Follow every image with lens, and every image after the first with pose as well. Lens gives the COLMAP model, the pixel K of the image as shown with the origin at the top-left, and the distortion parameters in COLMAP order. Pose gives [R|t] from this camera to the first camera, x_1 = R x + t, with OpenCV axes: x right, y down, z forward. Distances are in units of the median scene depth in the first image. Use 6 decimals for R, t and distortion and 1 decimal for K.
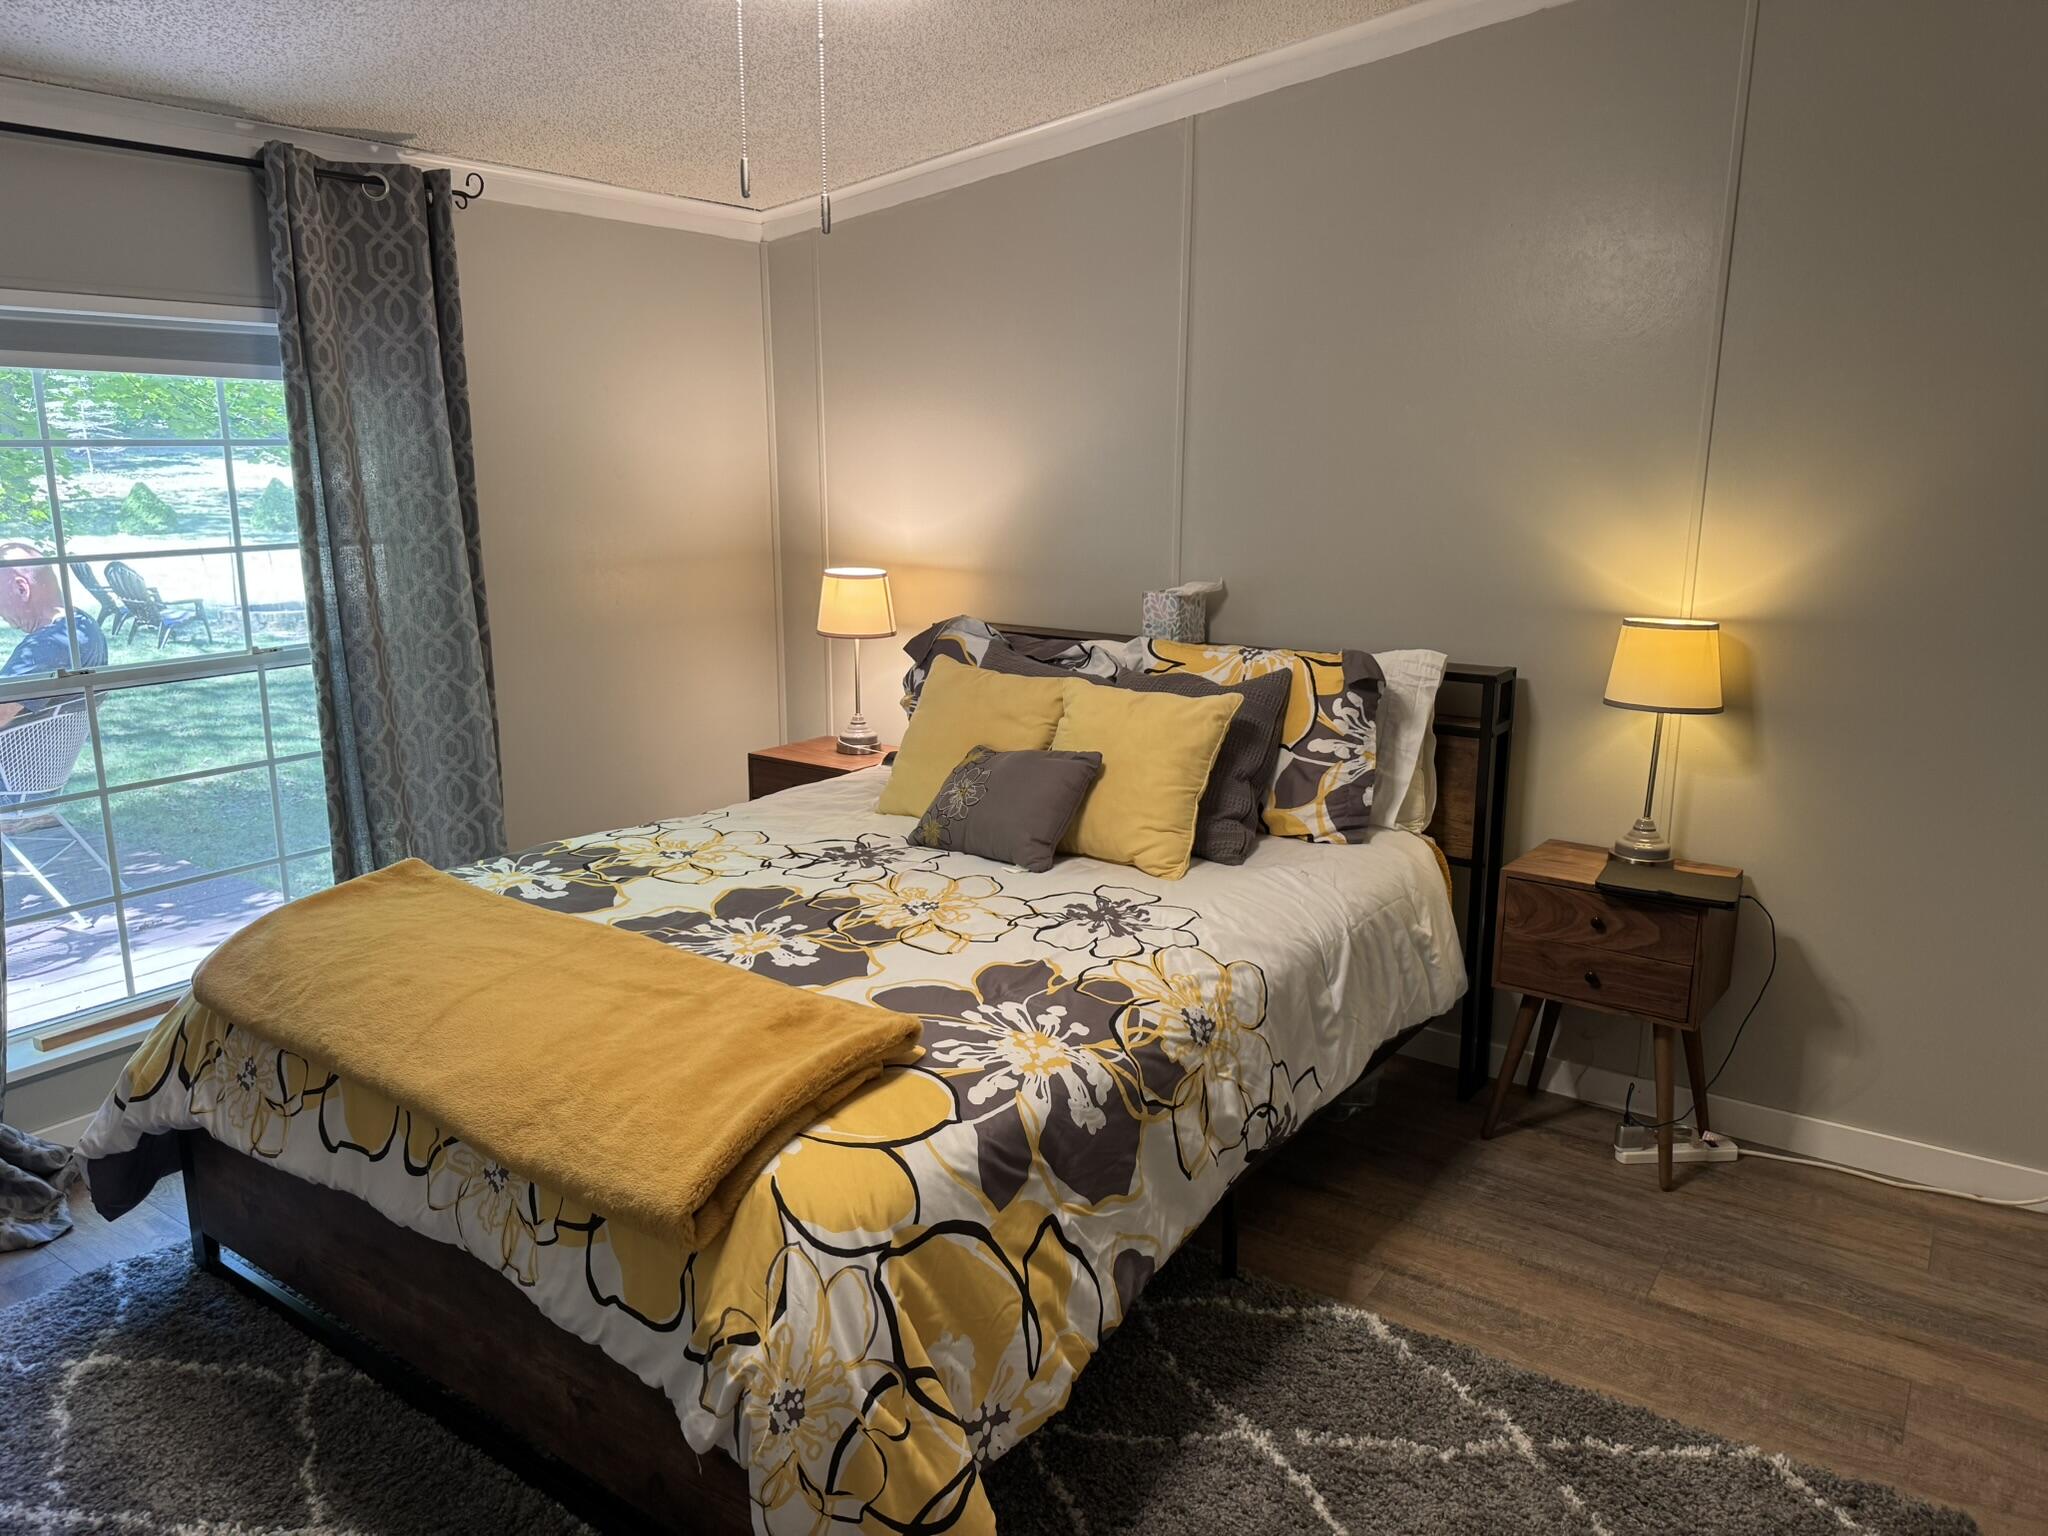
lens RADIAL K [[1429.9, 0, 1036.4], [0, 1429.9, 767.9], [0, 0, 1]] dist [0.051336, -0.062891]
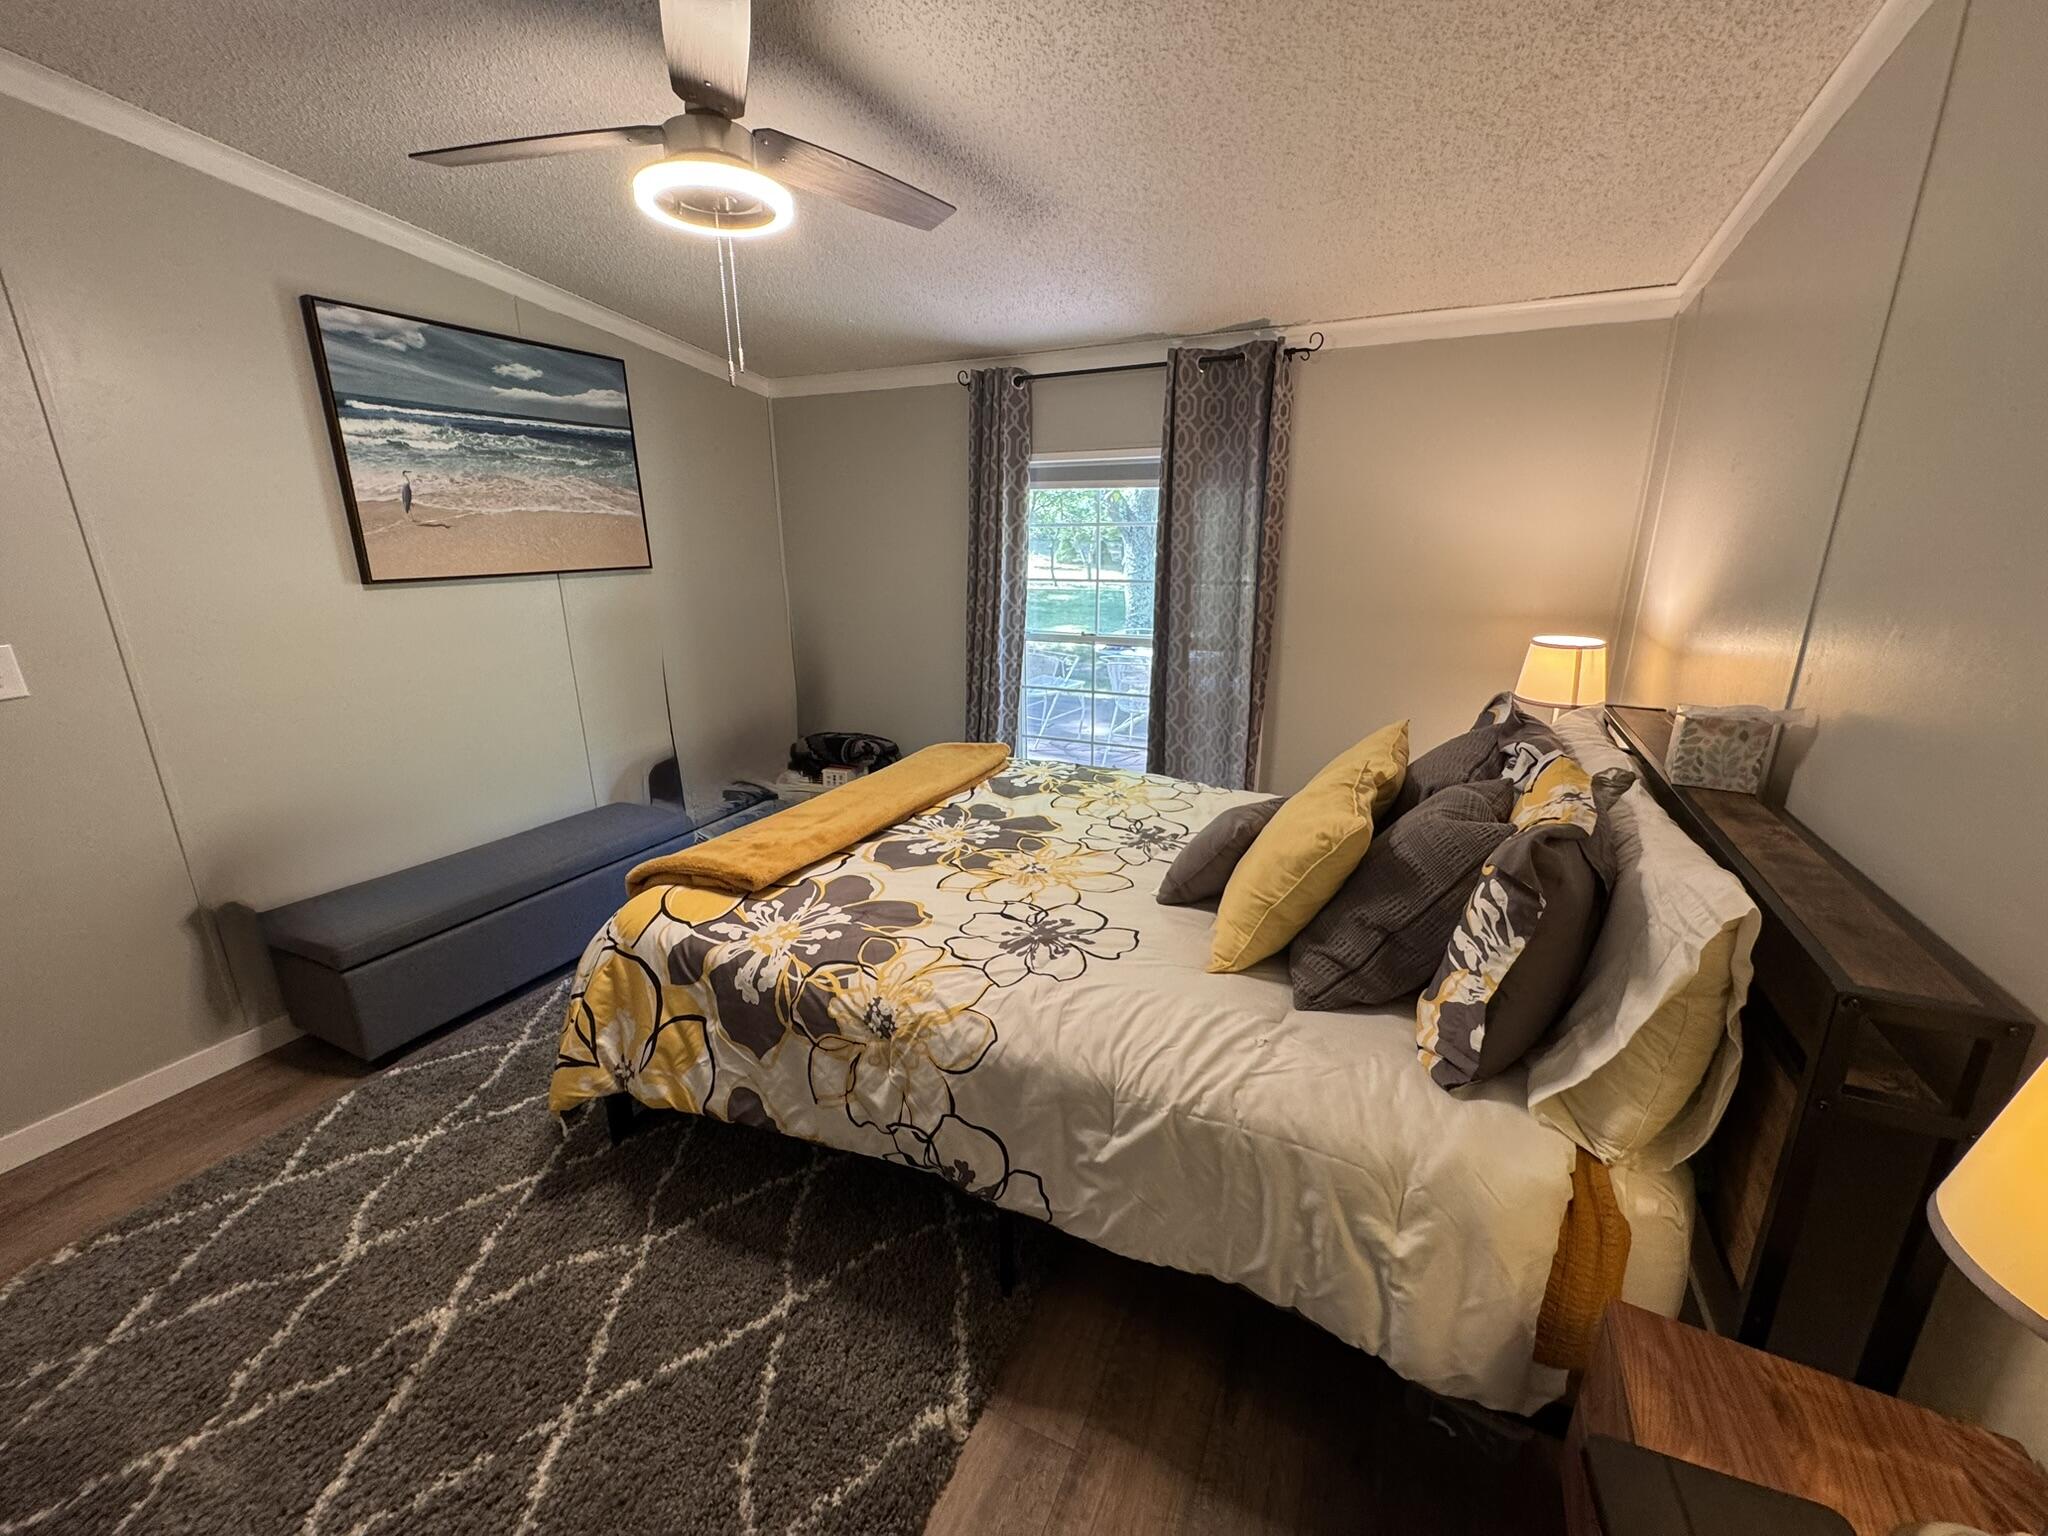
lens RADIAL K [[814.7, 0, 1026.7], [0, 814.7, 773.4], [0, 0, 1]] dist [-0.000428, 0.000789]
pose [[0.161868, 0.280031, -0.946246, 0.669226], [-0.211114, 0.946518, 0.243997, -0.187394], [0.963966, 0.160271, 0.212329, 0.887319]]
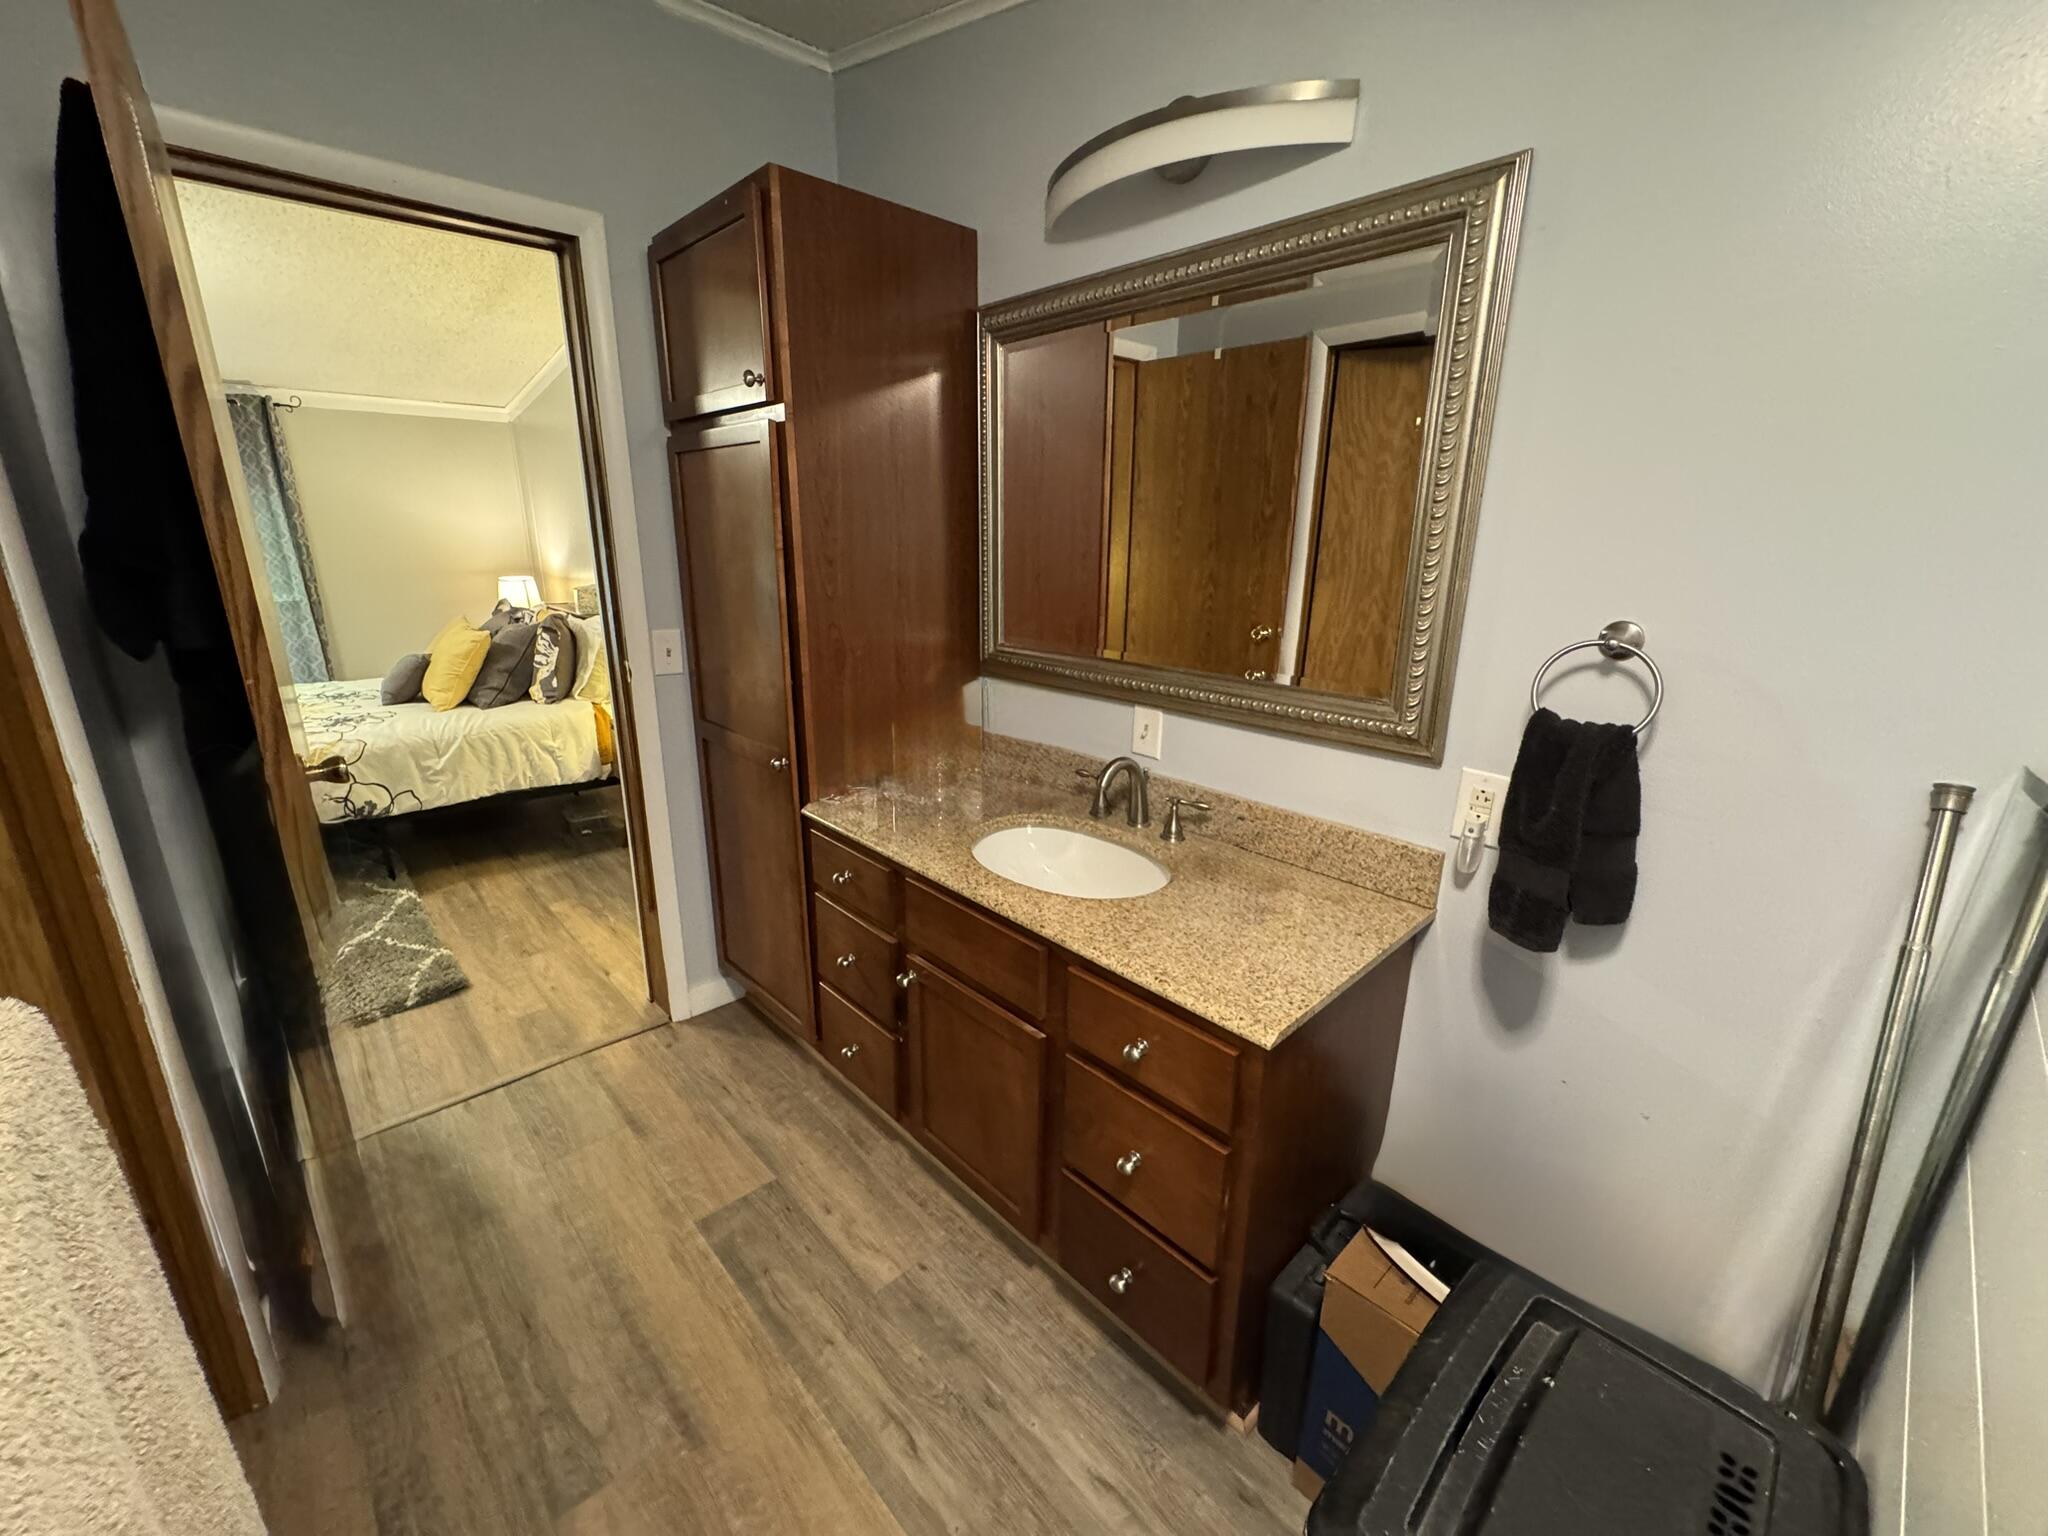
lens RADIAL K [[814.7, 0, 1011.0], [0, 814.7, 765.9], [0, 0, 1]] dist [-0.000428, 0.000789]
pose [[0.974149, 0.069388, -0.214988, 1.492649], [-0.056594, 0.996272, 0.065111, 0.034314], [0.218705, -0.051261, 0.974444, -0.060762]]
